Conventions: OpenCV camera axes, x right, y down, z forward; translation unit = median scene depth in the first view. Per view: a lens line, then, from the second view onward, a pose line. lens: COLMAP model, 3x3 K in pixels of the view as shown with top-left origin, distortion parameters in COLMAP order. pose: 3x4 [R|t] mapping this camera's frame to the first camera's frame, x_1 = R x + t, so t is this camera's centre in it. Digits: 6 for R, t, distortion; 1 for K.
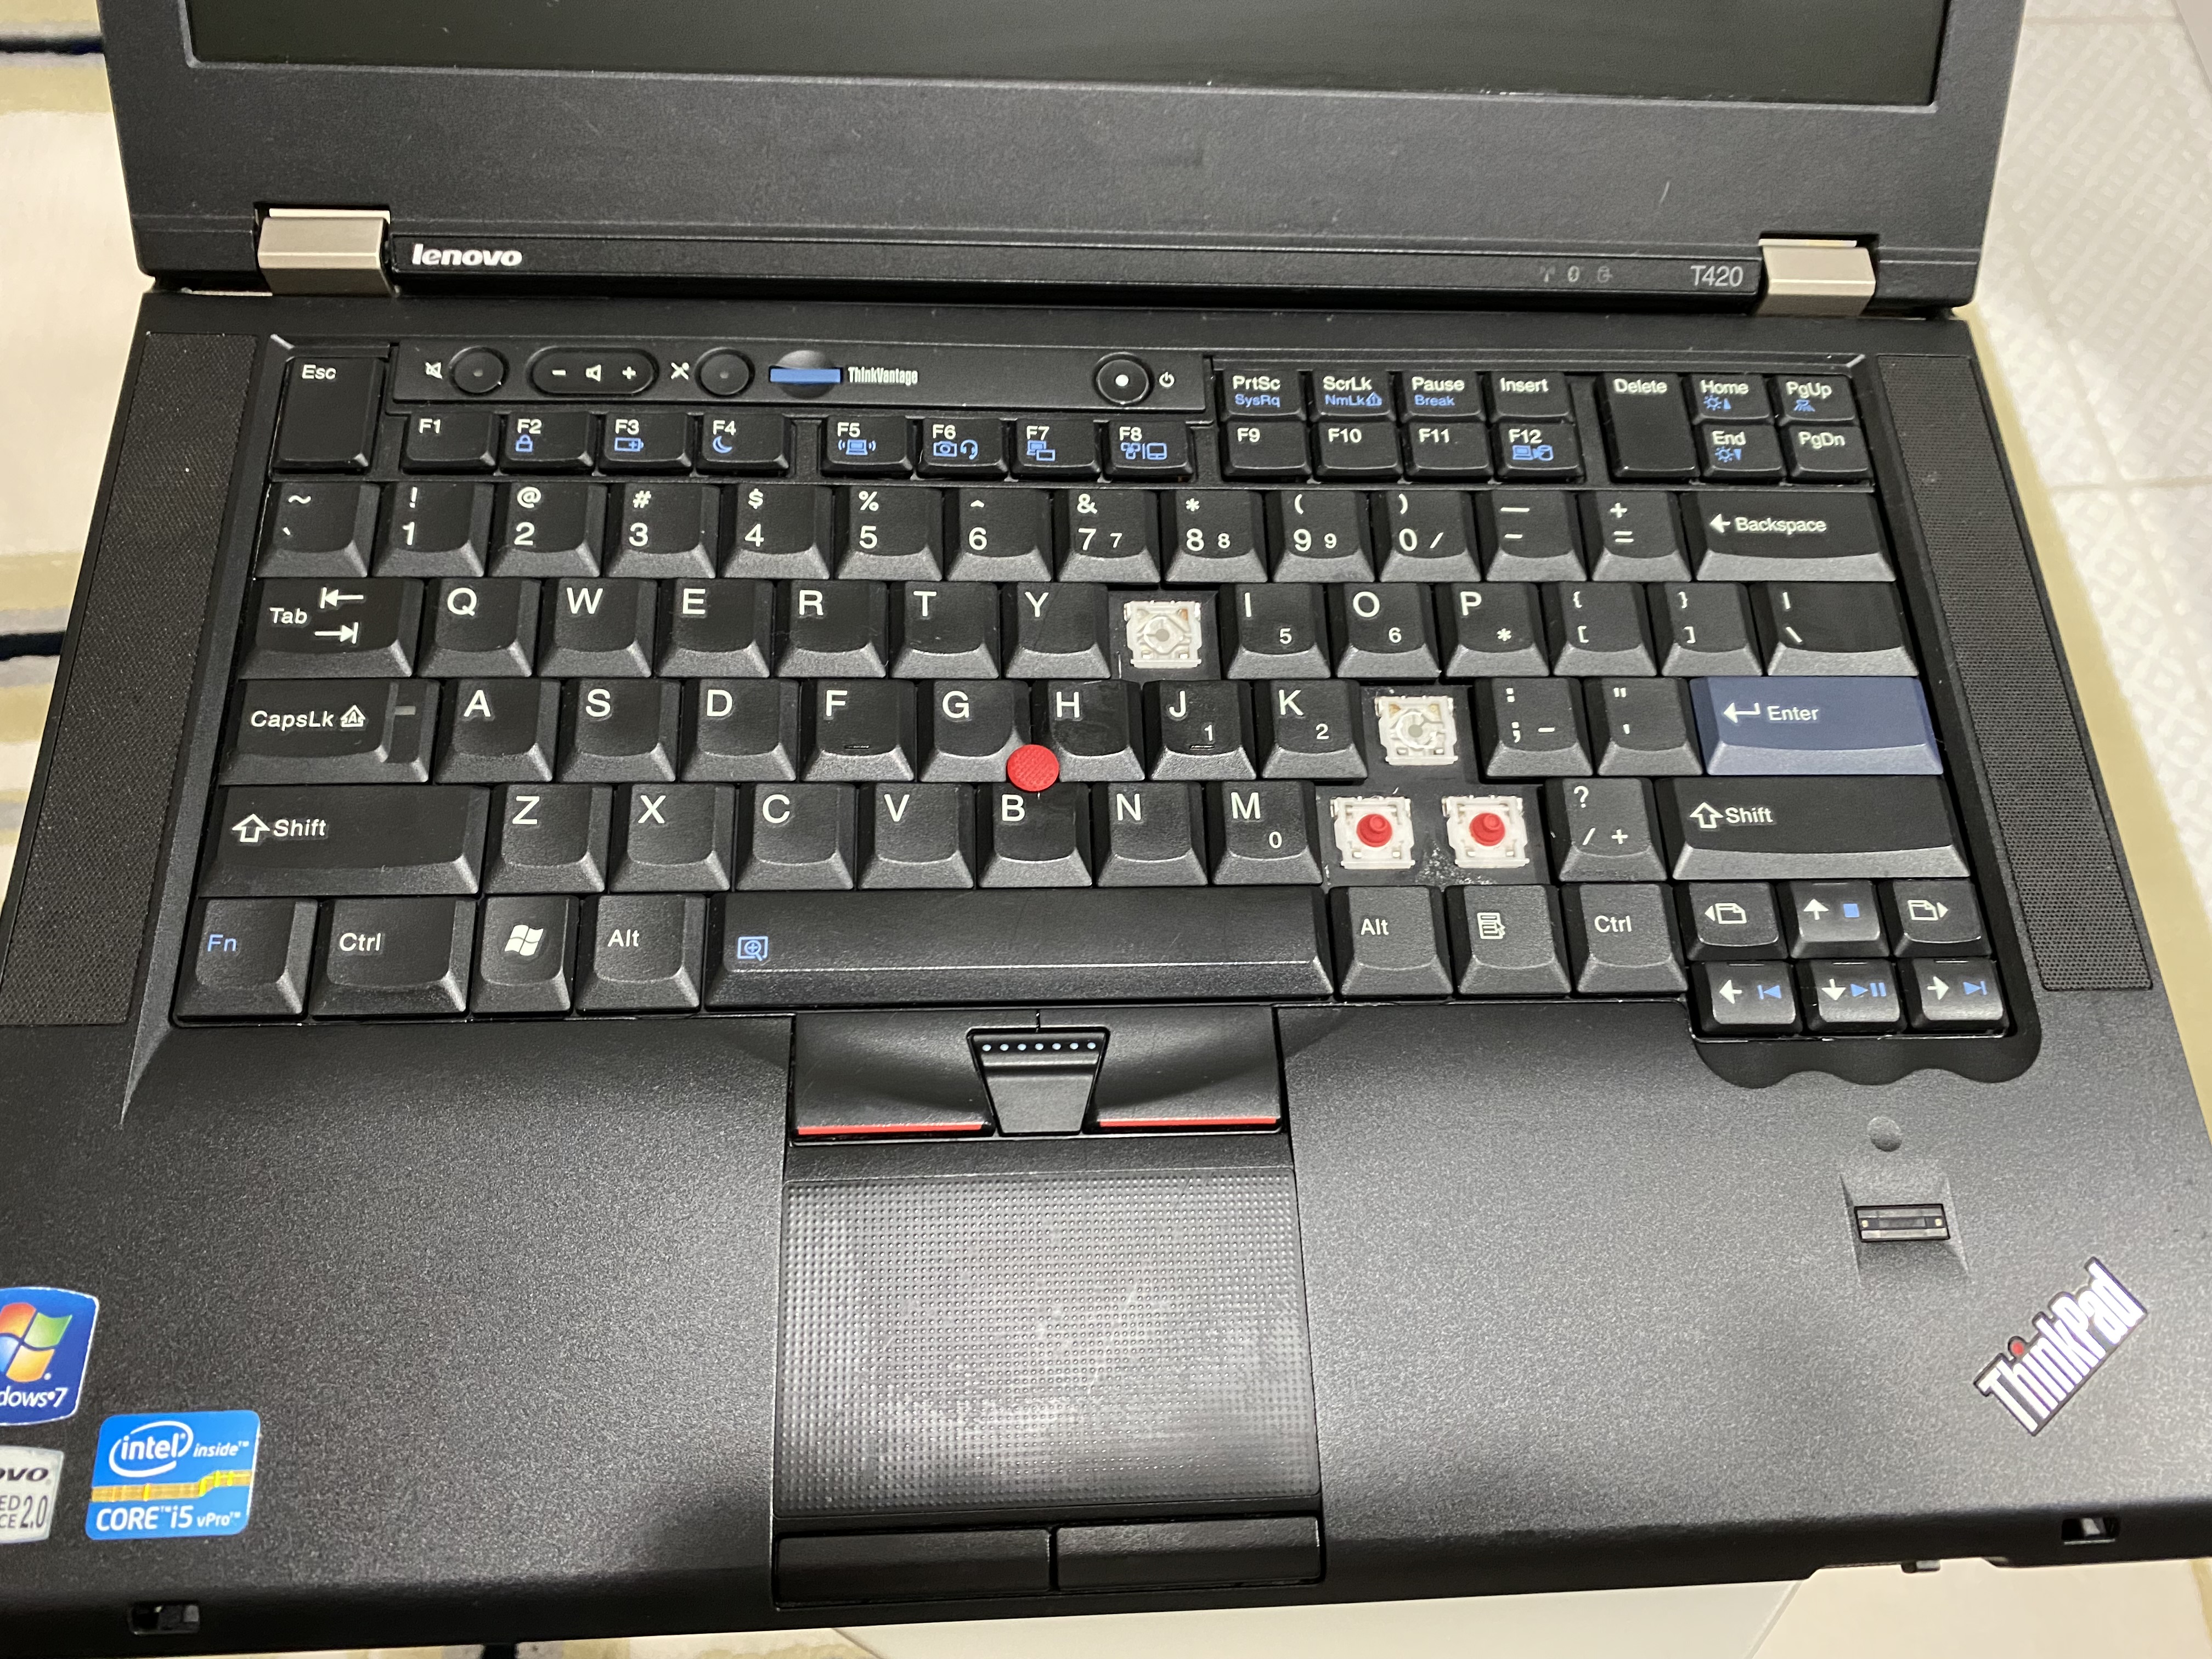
lens RADIAL K [[1710.4, 0, 1106.0], [0, 1710.4, 829.5], [0, 0, 1]] dist [-0.003496, -0.003115]
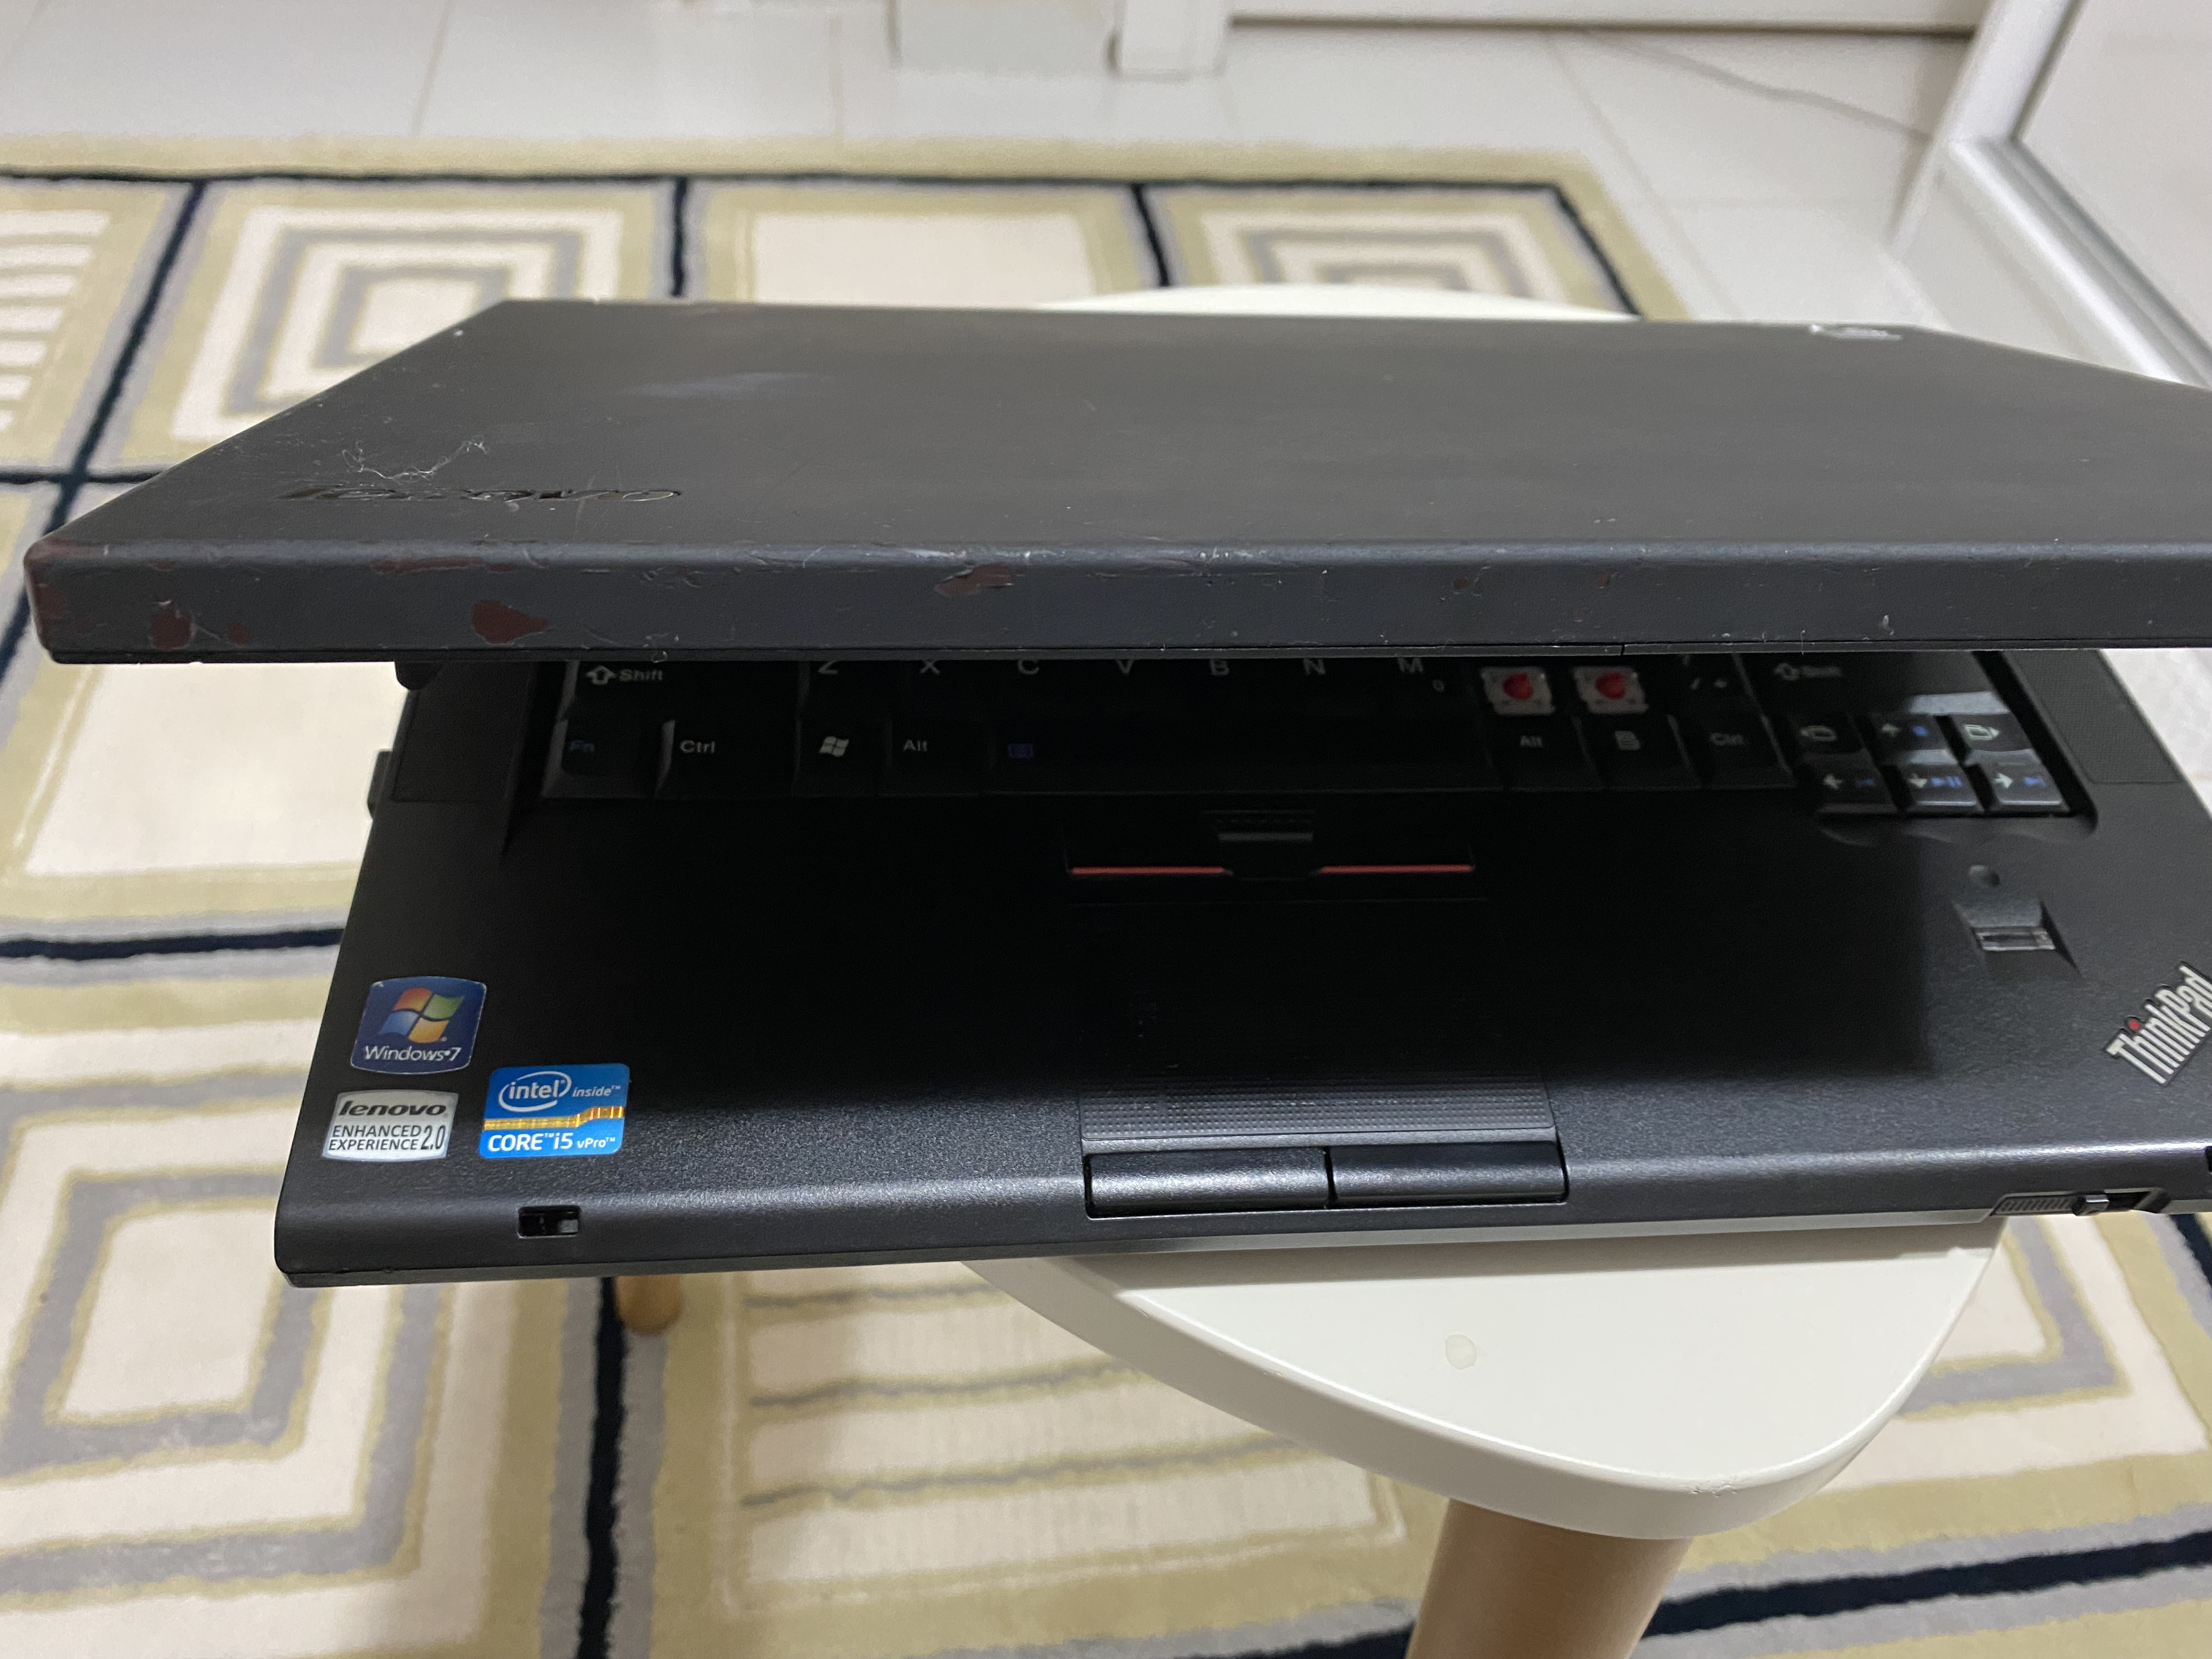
lens RADIAL K [[1710.4, 0, 1106.0], [0, 1710.4, 829.5], [0, 0, 1]] dist [-0.003496, -0.003115]
pose [[0.999336, -0.027747, 0.023617, -0.201043], [0.033605, 0.952379, -0.303060, 0.552401], [-0.014084, 0.303653, 0.952679, -0.141452]]
